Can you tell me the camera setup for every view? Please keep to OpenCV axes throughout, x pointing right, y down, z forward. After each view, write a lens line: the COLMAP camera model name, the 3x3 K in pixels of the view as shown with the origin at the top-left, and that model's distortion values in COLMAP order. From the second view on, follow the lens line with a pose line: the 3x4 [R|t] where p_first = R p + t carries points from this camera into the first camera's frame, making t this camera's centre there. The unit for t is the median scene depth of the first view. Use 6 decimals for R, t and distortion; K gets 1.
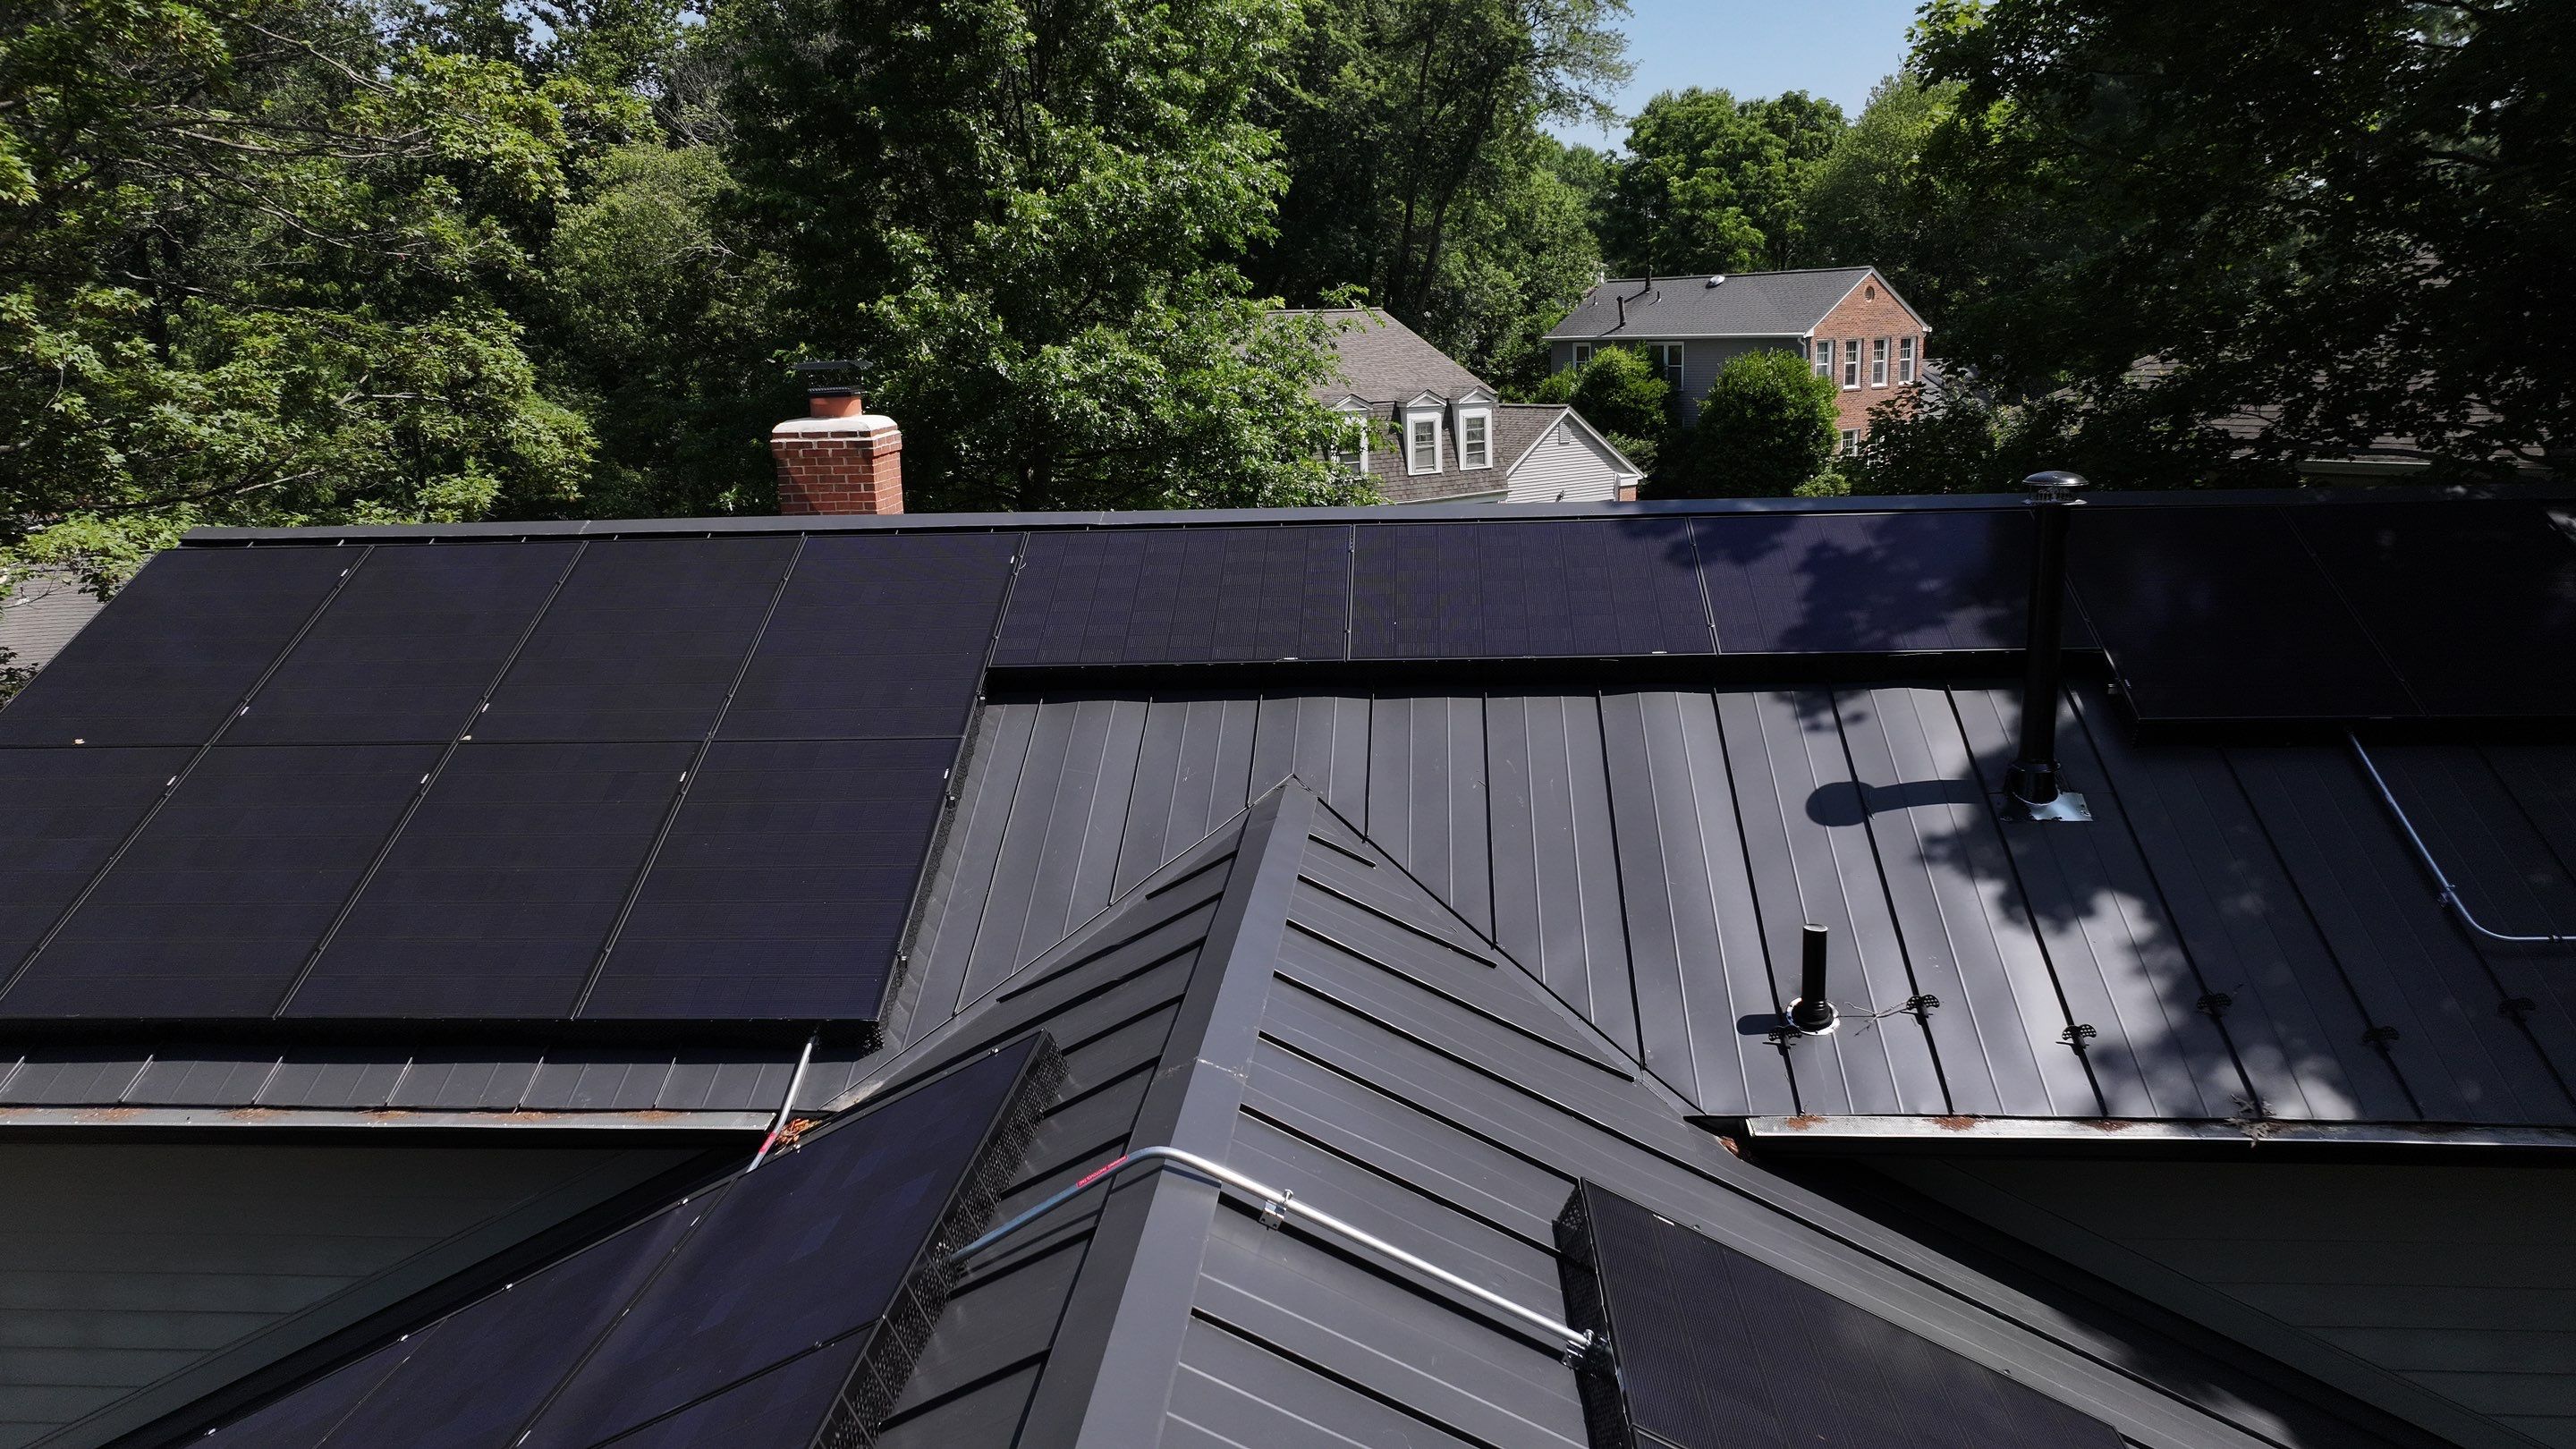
lens RADIAL K [[1799.9, 0, 1288.0], [0, 1799.9, 724.5], [0, 0, 1]] dist [0.000094, 0.012134]
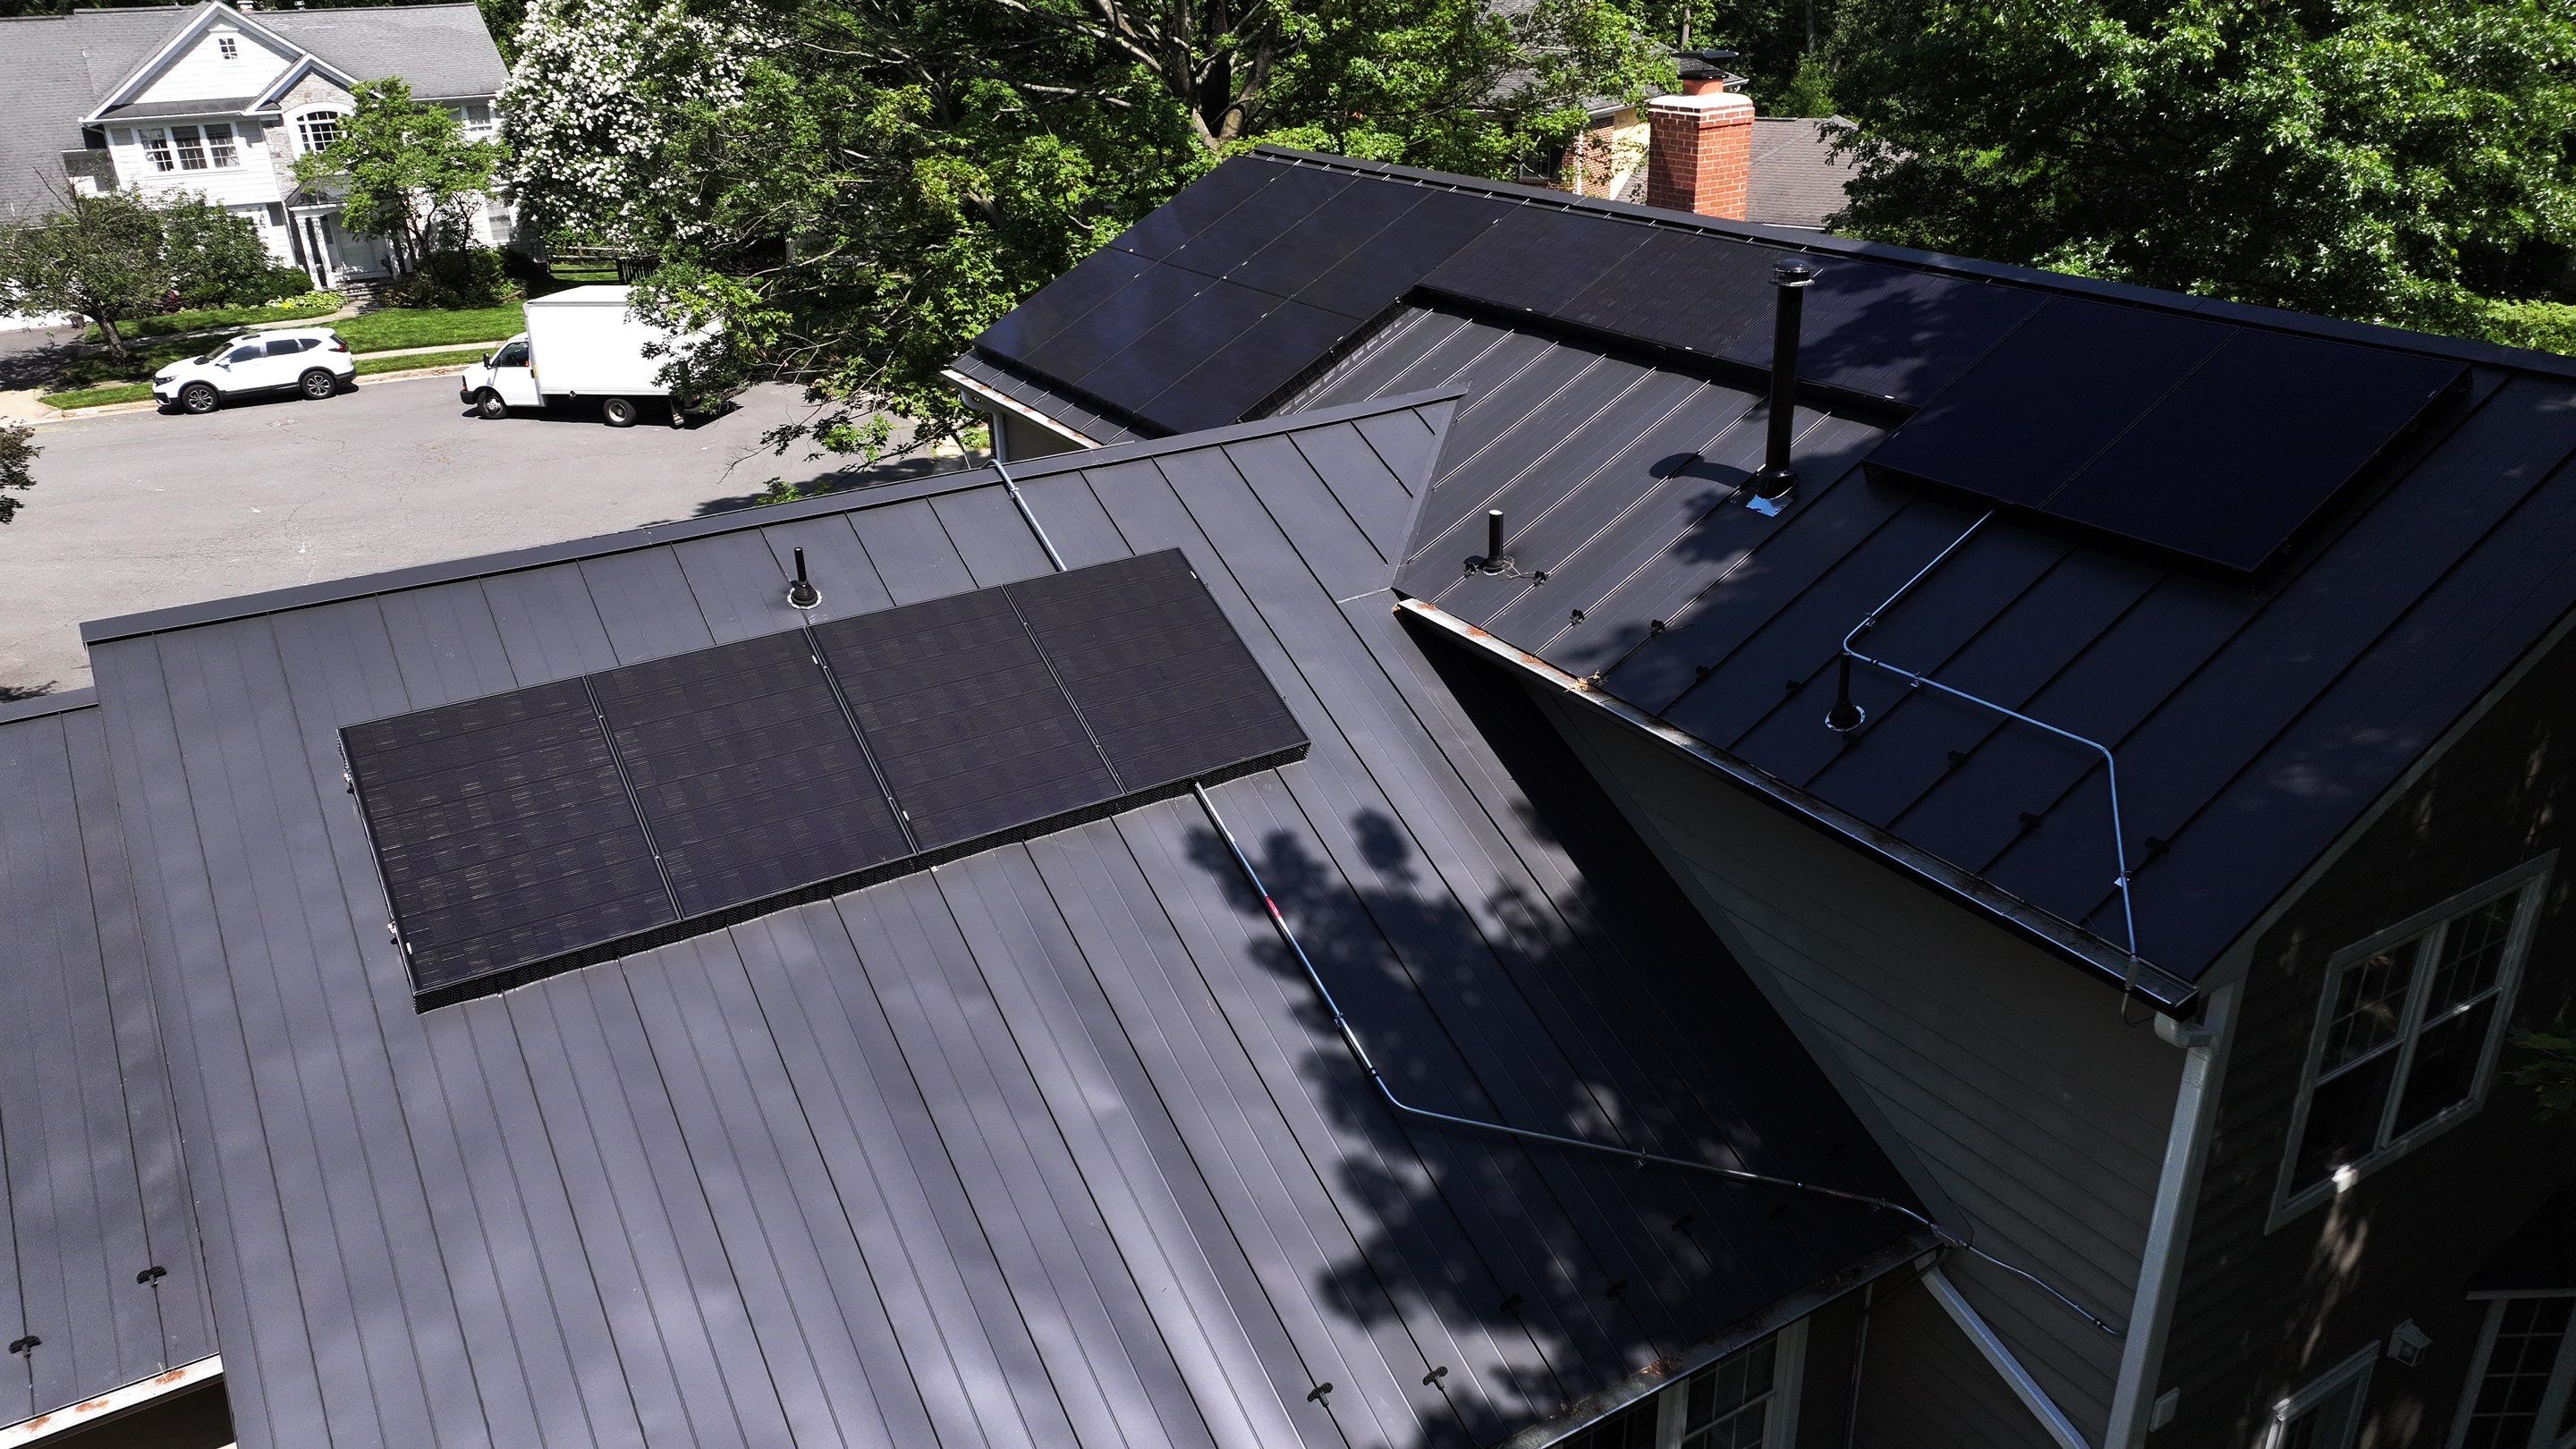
lens RADIAL K [[1799.9, 0, 1288.0], [0, 1799.9, 724.5], [0, 0, 1]] dist [0.000094, 0.012134]
pose [[0.587421, 0.342052, -0.733442, 1.130031], [-0.164981, 0.937870, 0.305255, -0.137363], [0.792287, -0.058309, 0.607356, -0.138336]]
